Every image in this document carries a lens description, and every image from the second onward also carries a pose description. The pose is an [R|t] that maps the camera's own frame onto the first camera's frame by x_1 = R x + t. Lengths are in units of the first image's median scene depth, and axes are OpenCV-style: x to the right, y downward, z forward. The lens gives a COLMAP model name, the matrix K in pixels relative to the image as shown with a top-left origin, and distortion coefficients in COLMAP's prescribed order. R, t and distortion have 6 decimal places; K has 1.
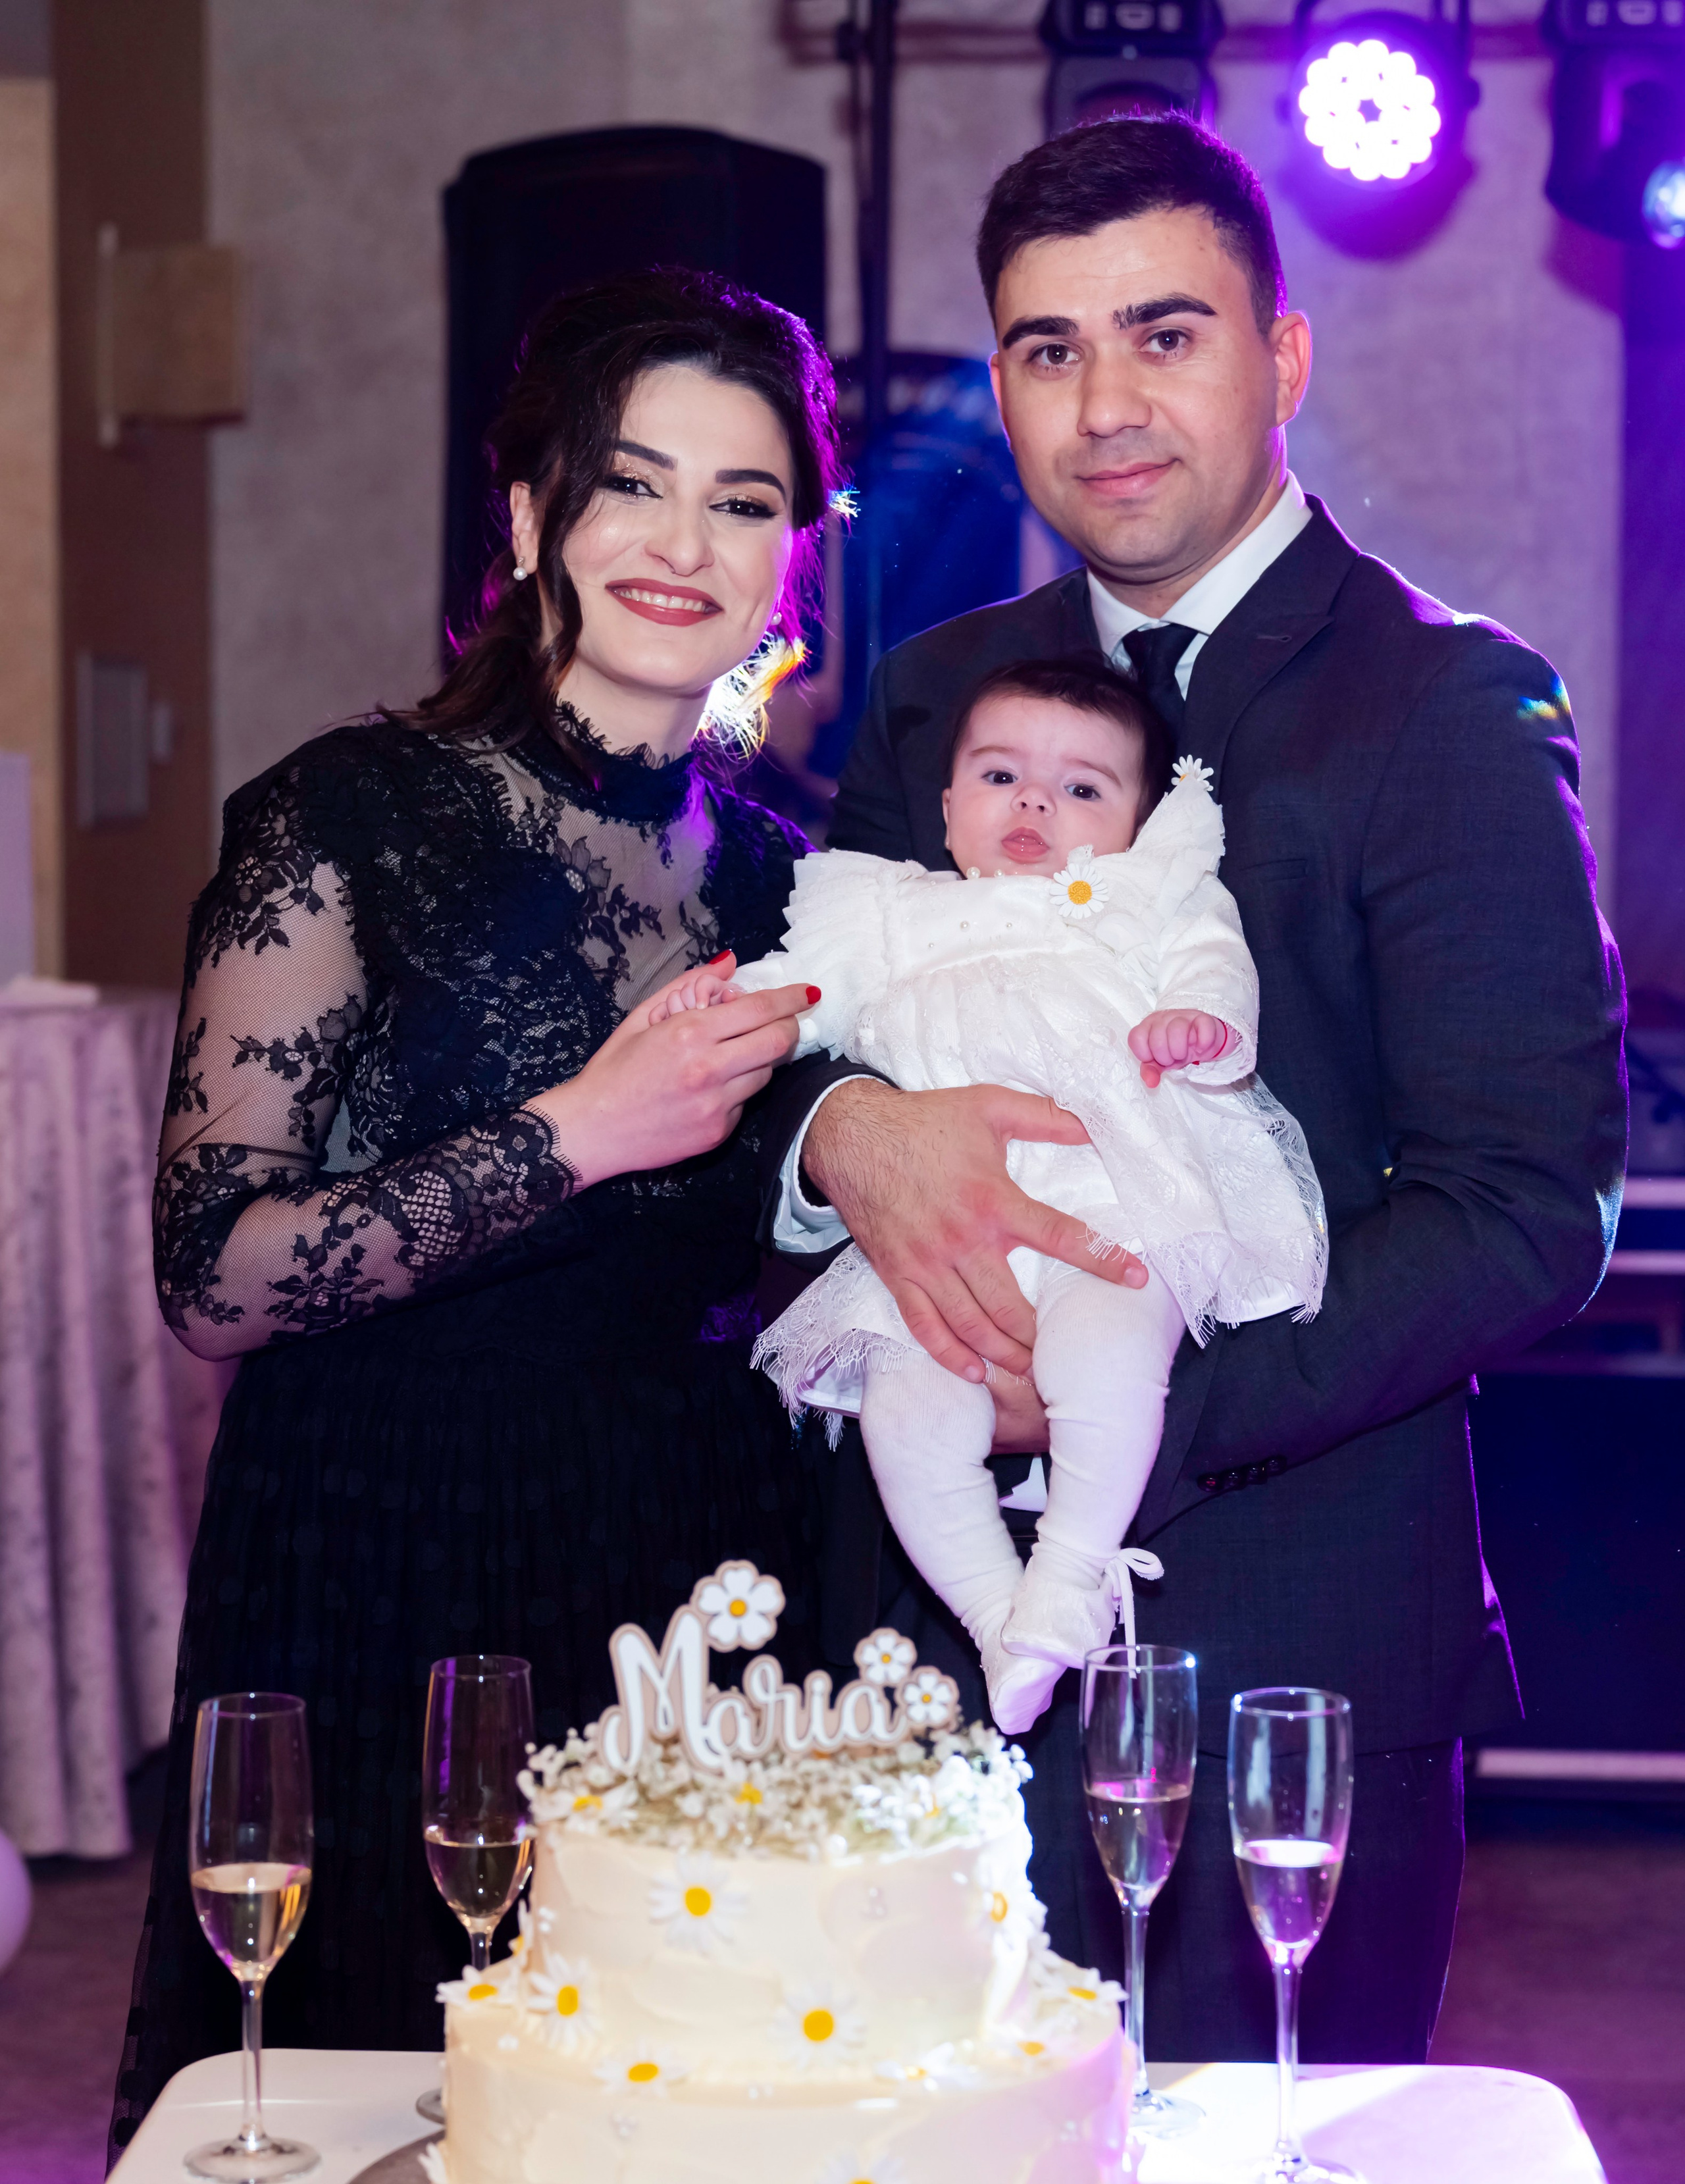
lens RADIAL K [[4029.9, 0, 876.0], [0, 4029.9, 1140.6], [0, 0, 1]] dist [0.135042, 0.000000]
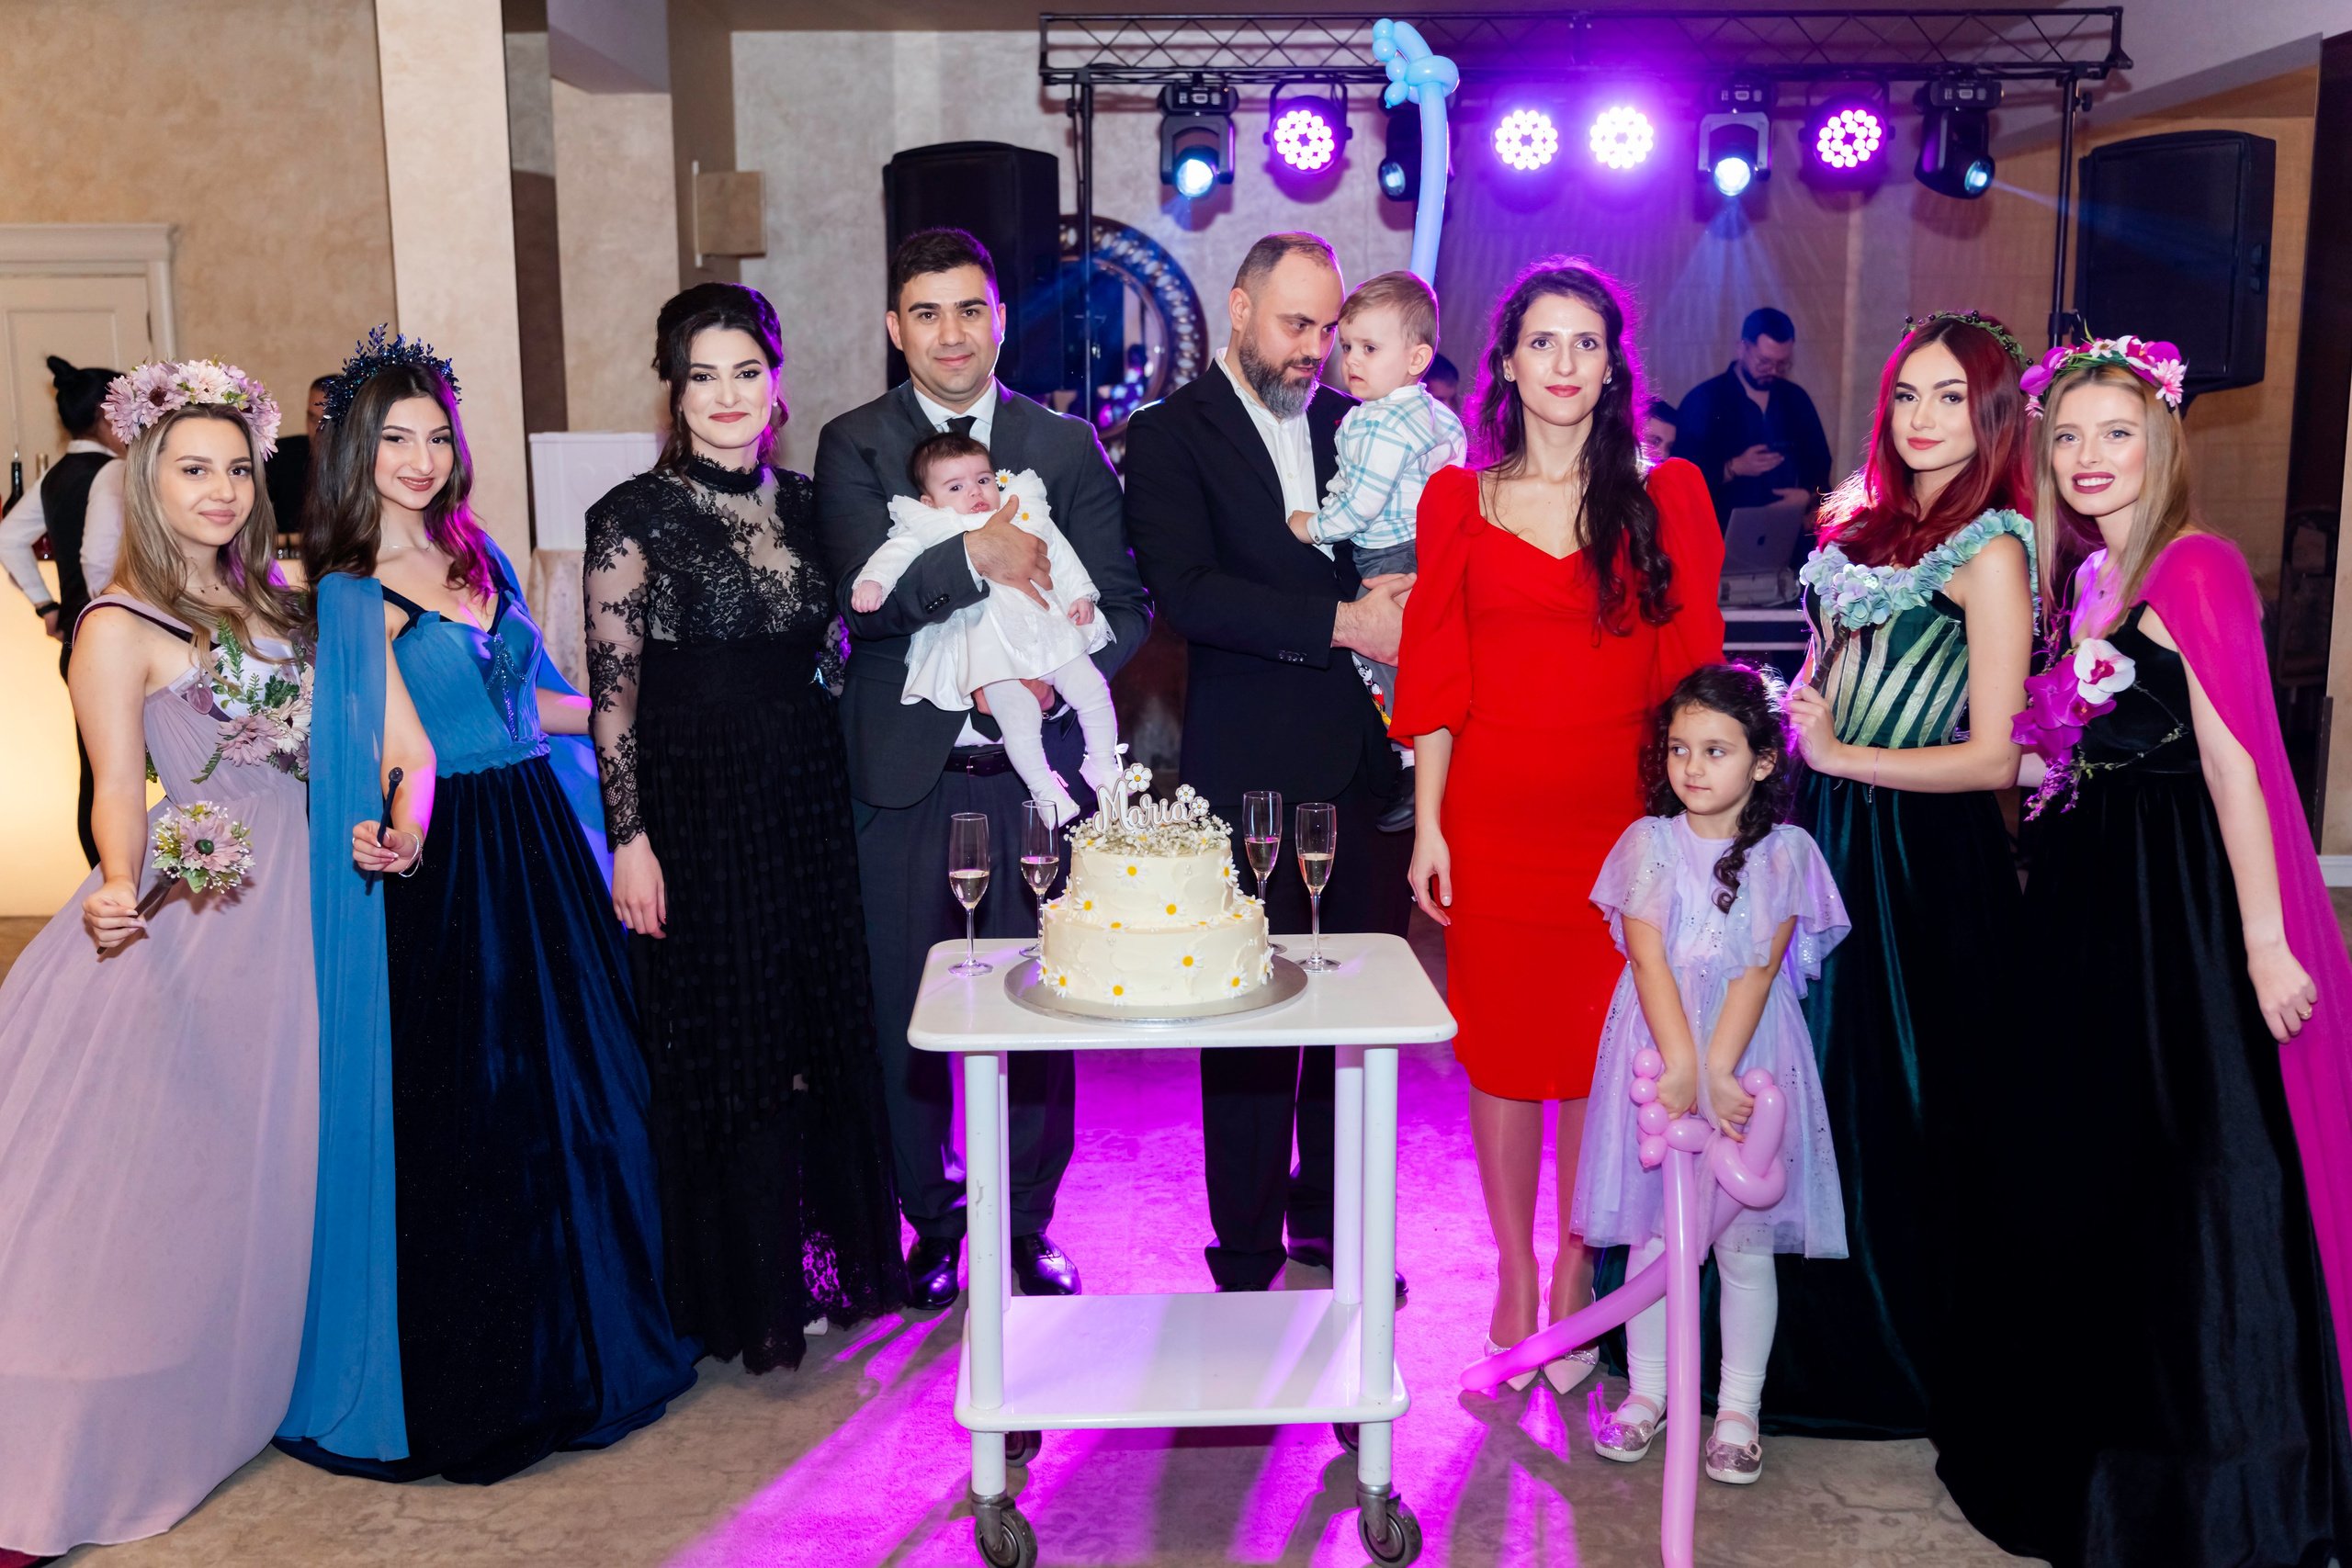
lens RADIAL K [[2162.7, 0, 1178.4], [0, 2162.7, 781.9], [0, 0, 1]] dist [0.007873, 0.000000]
pose [[0.997001, -0.023044, 0.073876, -0.132239], [0.016026, 0.995422, 0.094228, -0.035269], [-0.075709, -0.092761, 0.992806, -0.647441]]
